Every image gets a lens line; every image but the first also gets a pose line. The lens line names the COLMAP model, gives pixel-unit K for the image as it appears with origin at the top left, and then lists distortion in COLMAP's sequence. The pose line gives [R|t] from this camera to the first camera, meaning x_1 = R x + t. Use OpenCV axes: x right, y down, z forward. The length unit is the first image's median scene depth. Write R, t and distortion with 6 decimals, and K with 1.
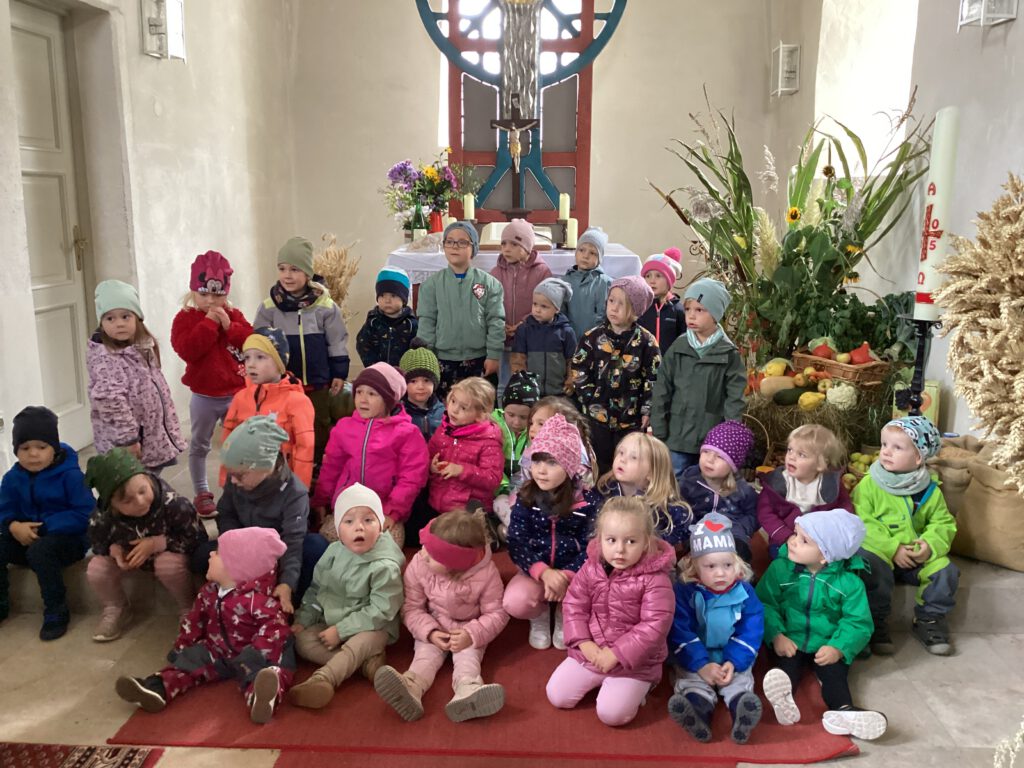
lens RADIAL K [[907.5, 0, 512.0], [0, 907.5, 384.0], [0, 0, 1]] dist [0.052474, -0.107734]
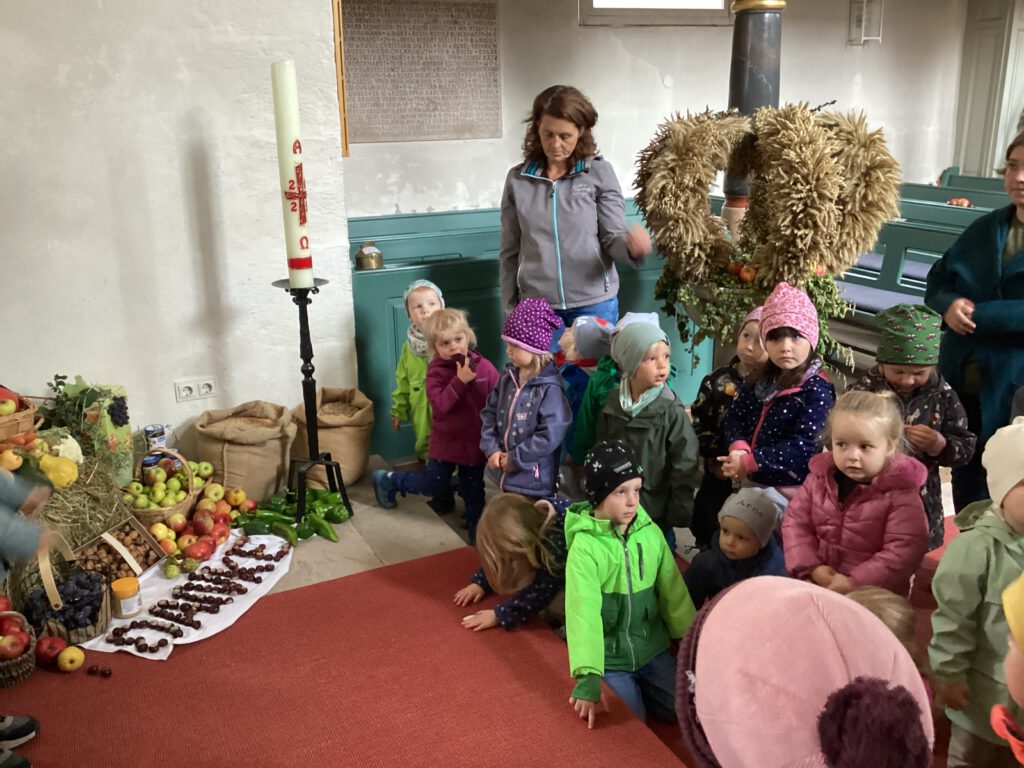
lens RADIAL K [[907.5, 0, 512.0], [0, 907.5, 384.0], [0, 0, 1]] dist [0.052474, -0.107734]
pose [[-0.440602, -0.262928, 0.858335, -0.281882], [0.192453, 0.906249, 0.376396, -0.169788], [-0.876831, 0.331030, -0.348694, 0.680491]]
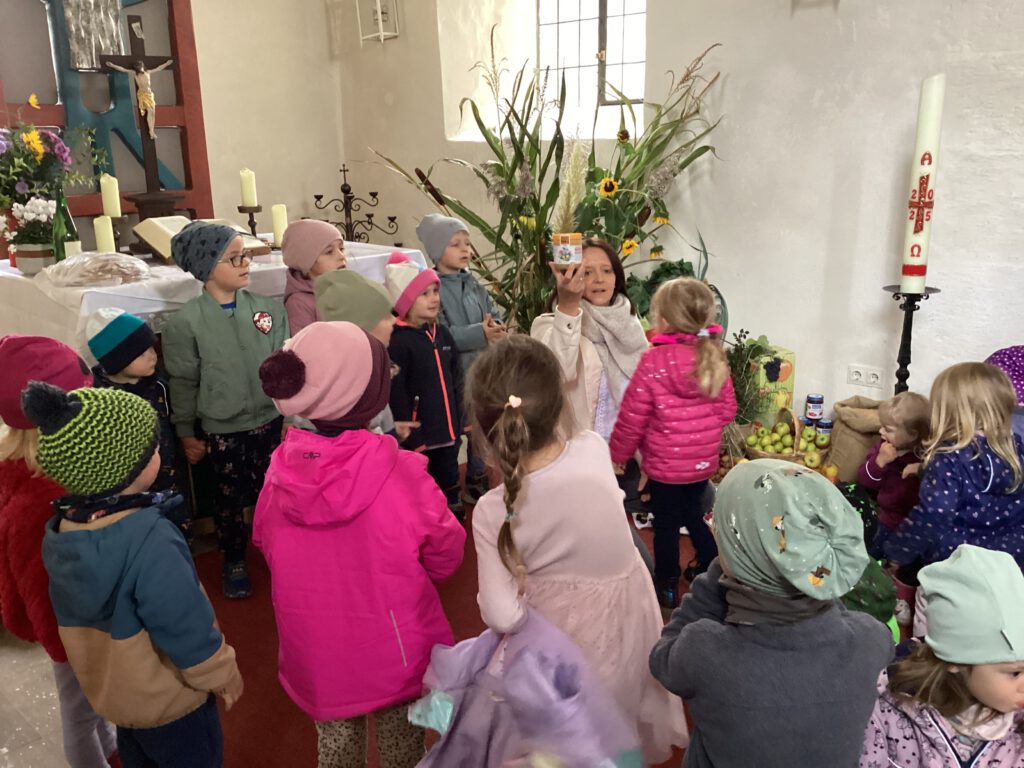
lens RADIAL K [[907.5, 0, 512.0], [0, 907.5, 384.0], [0, 0, 1]] dist [0.052474, -0.107734]
pose [[0.688422, -0.197911, 0.697787, -0.318340], [0.163692, 0.979626, 0.116353, -0.091894], [-0.706598, 0.034122, 0.706792, 0.355562]]
